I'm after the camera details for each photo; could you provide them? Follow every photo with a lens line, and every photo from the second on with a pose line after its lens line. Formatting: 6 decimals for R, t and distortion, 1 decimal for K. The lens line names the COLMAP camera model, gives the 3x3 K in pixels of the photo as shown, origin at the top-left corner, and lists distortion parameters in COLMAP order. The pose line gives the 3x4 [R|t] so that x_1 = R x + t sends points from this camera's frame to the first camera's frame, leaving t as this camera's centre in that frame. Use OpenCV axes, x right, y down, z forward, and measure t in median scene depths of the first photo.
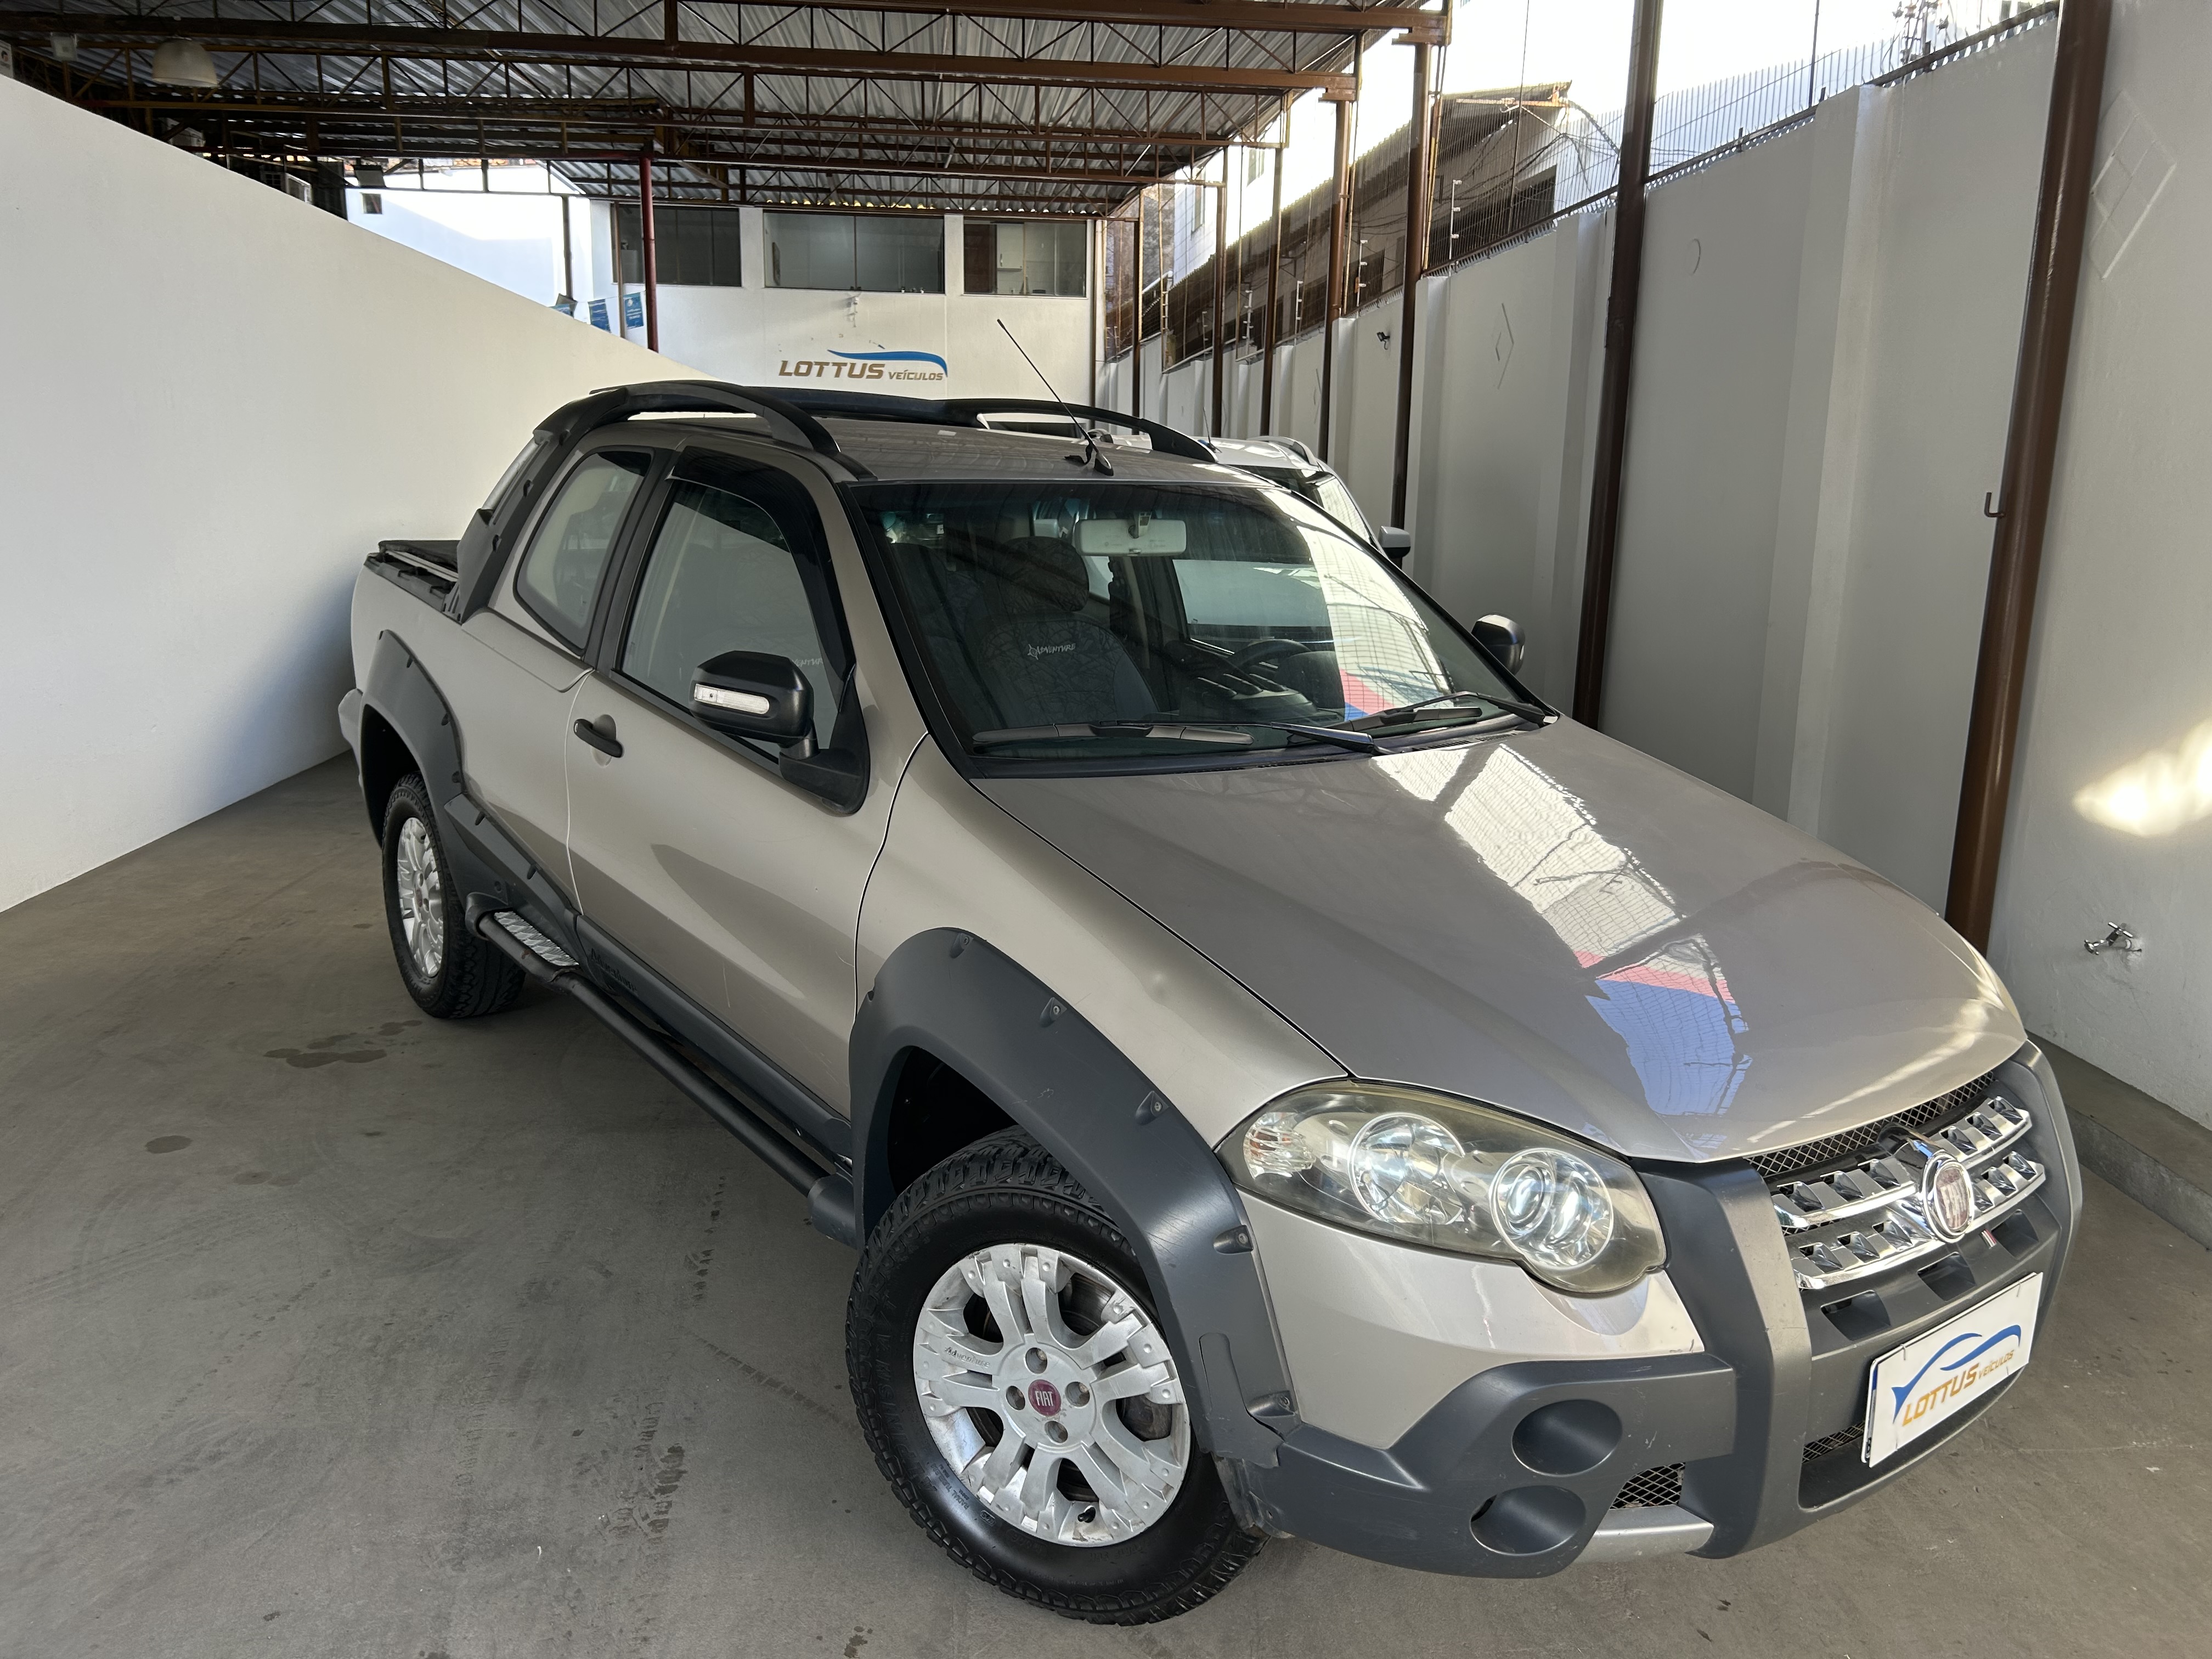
lens RADIAL K [[1680.3, 0, 1106.7], [0, 1680.3, 832.2], [0, 0, 1]] dist [0.032027, -0.028796]
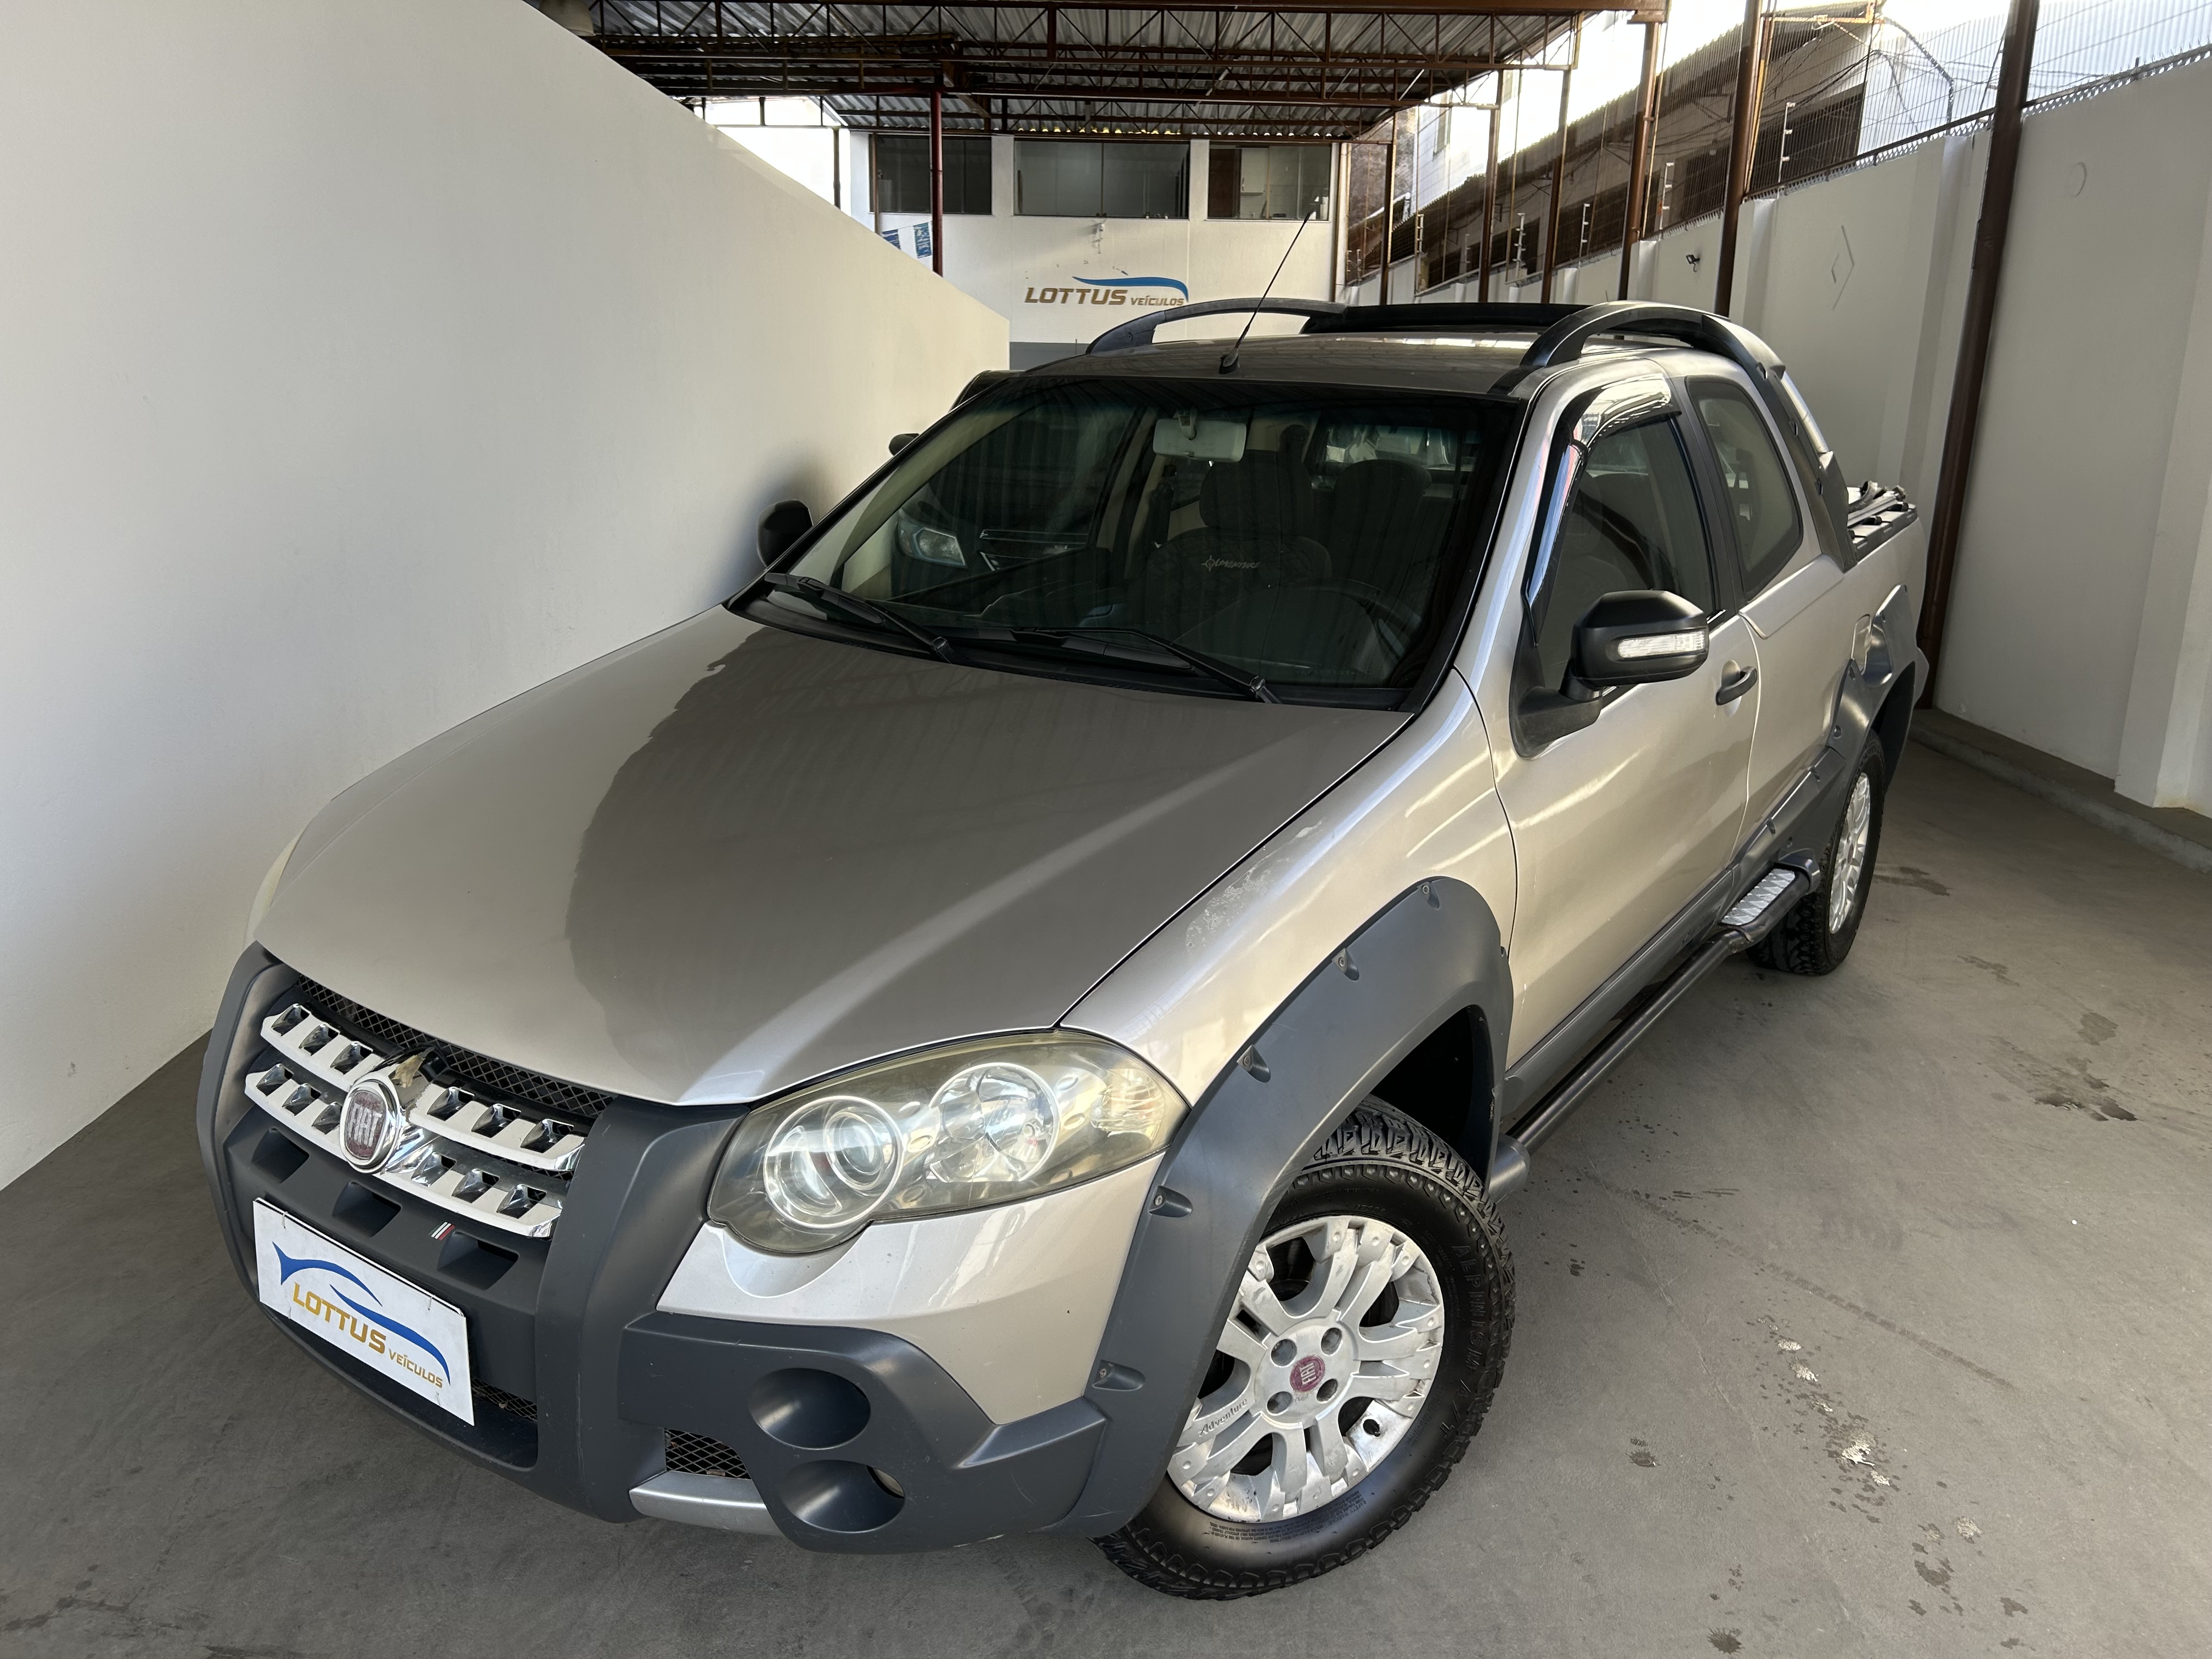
lens RADIAL K [[1680.3, 0, 1105.1], [0, 1680.3, 836.1], [0, 0, 1]] dist [0.032027, -0.028796]
pose [[0.994360, 0.027312, -0.102485, -0.054326], [-0.022898, 0.998769, 0.044001, 0.012589], [0.103561, -0.041406, 0.993761, -0.047726]]
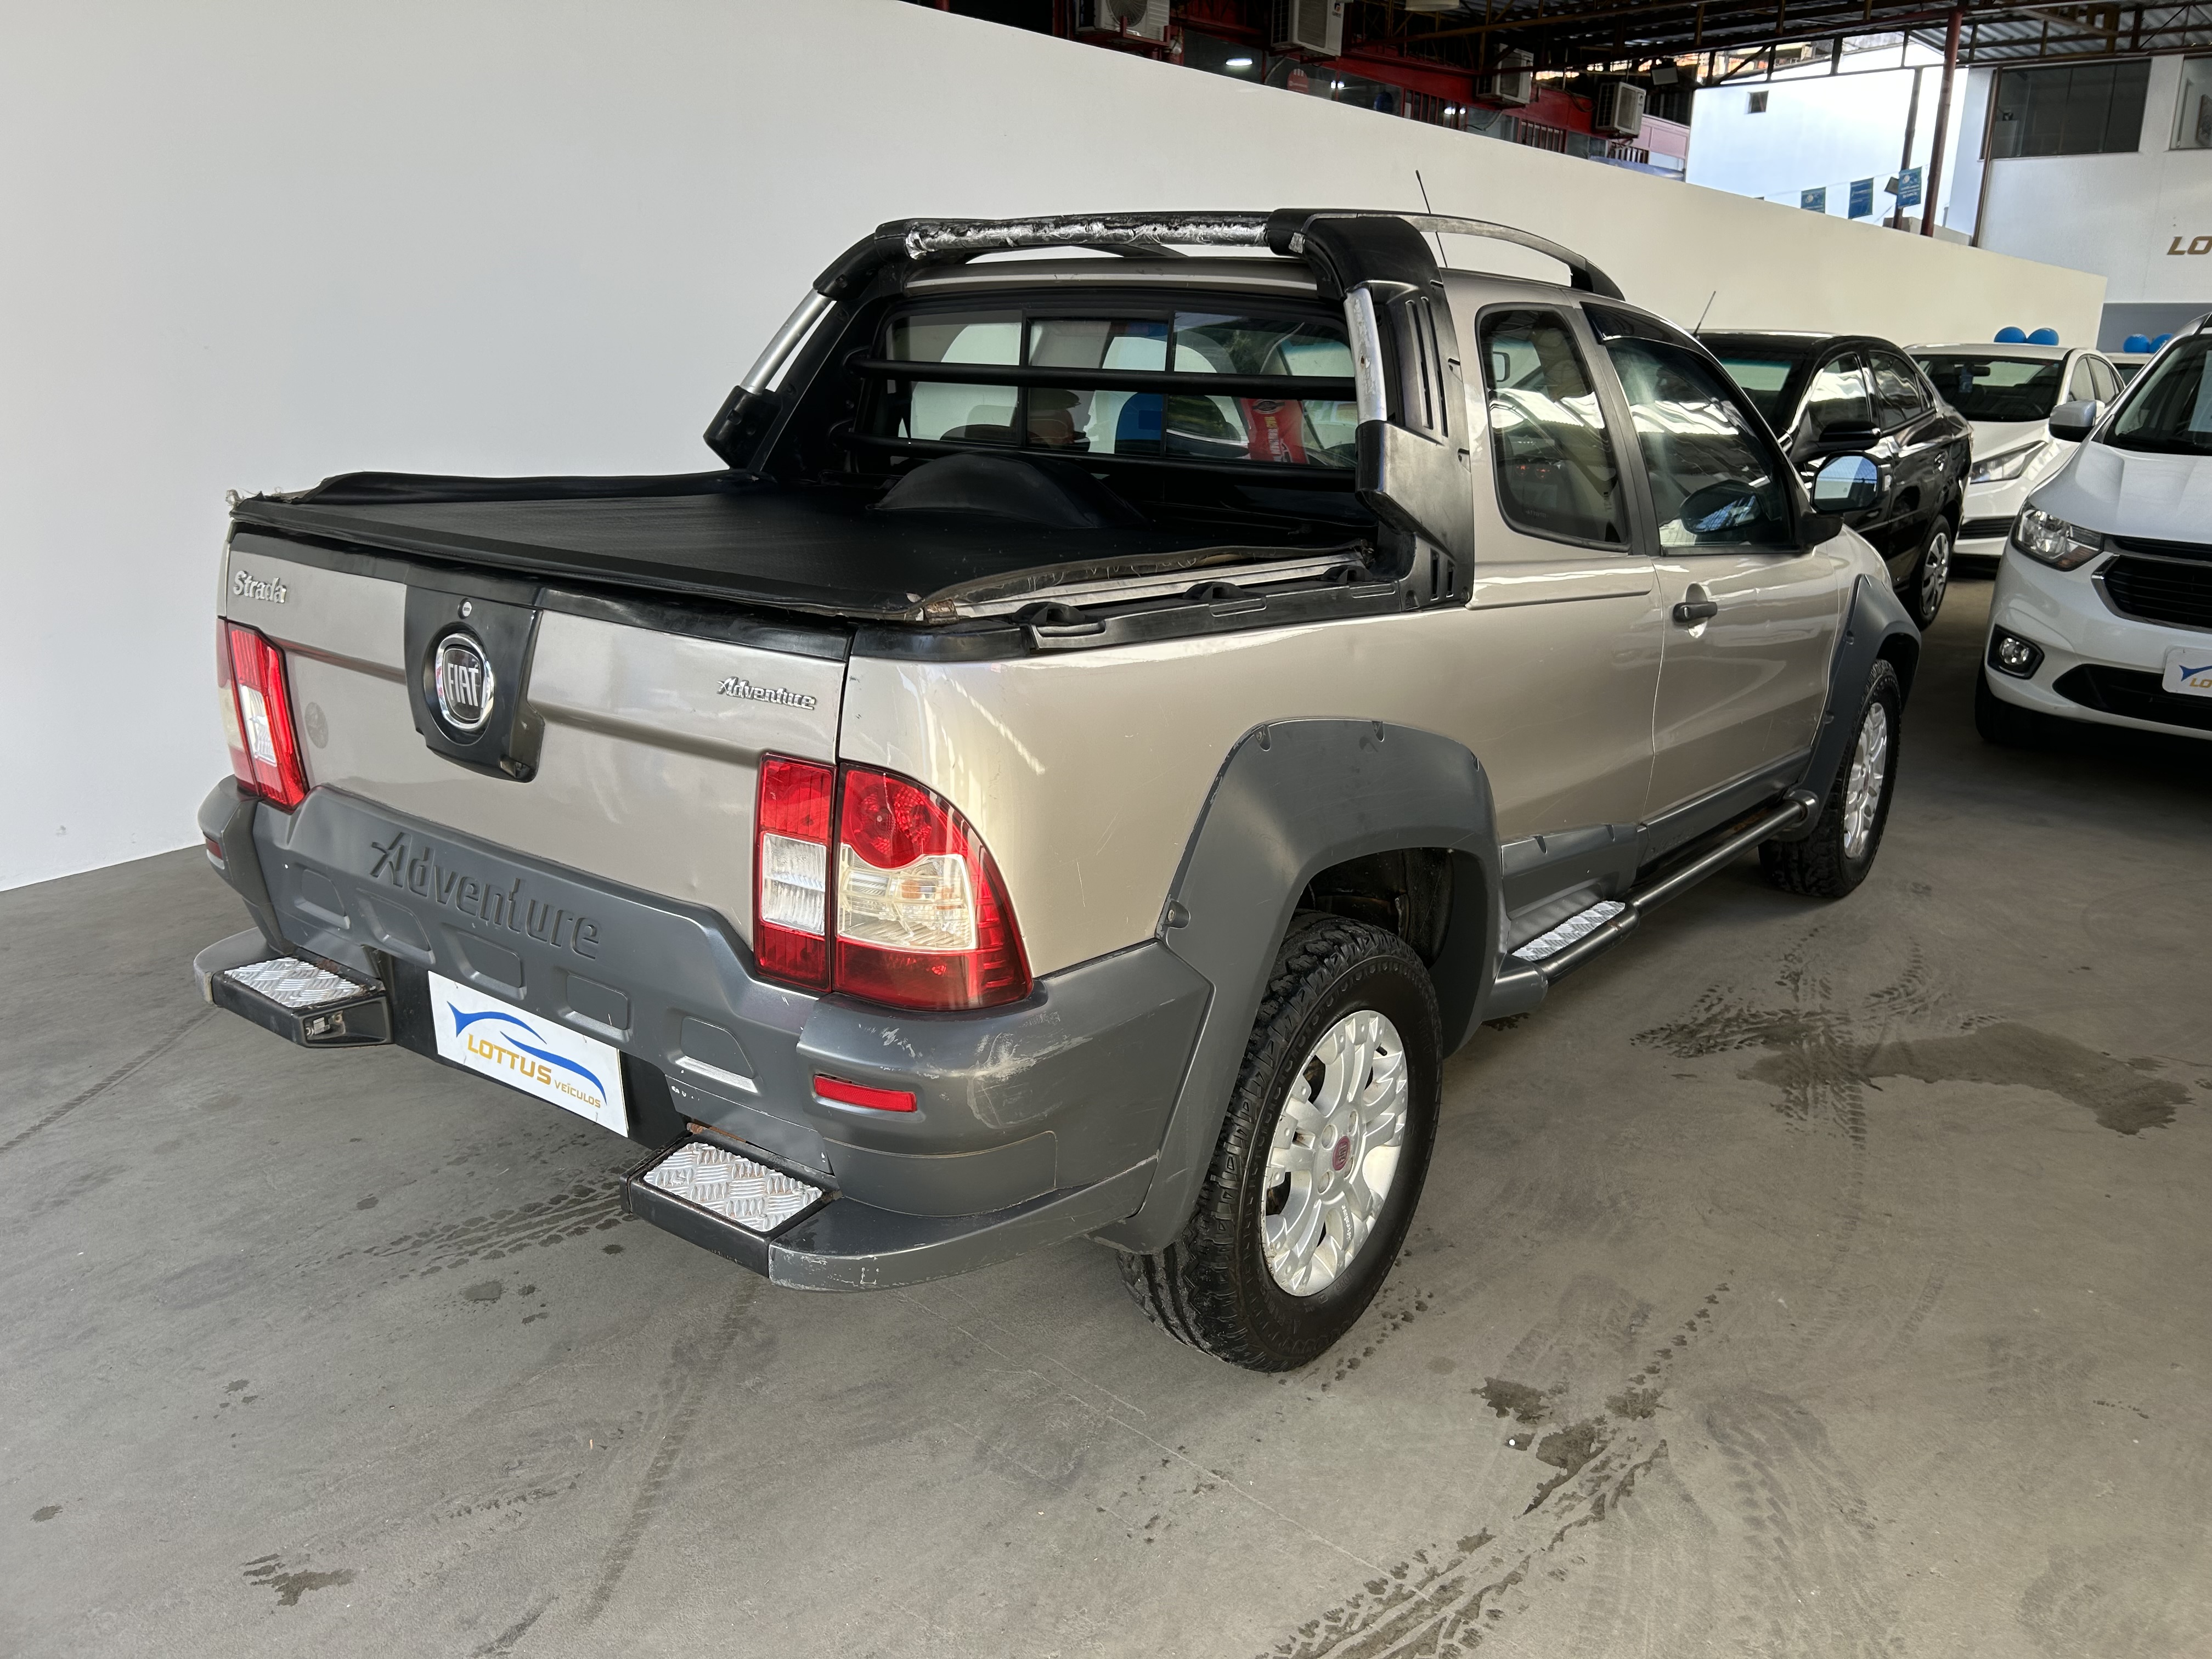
lens RADIAL K [[1680.3, 0, 1104.2], [0, 1680.3, 839.5], [0, 0, 1]] dist [0.032027, -0.028796]
pose [[0.699653, 0.186197, -0.689794, 0.112533], [-0.149112, 0.982239, 0.113894, -0.004791], [0.698750, 0.023170, 0.714991, 0.056613]]
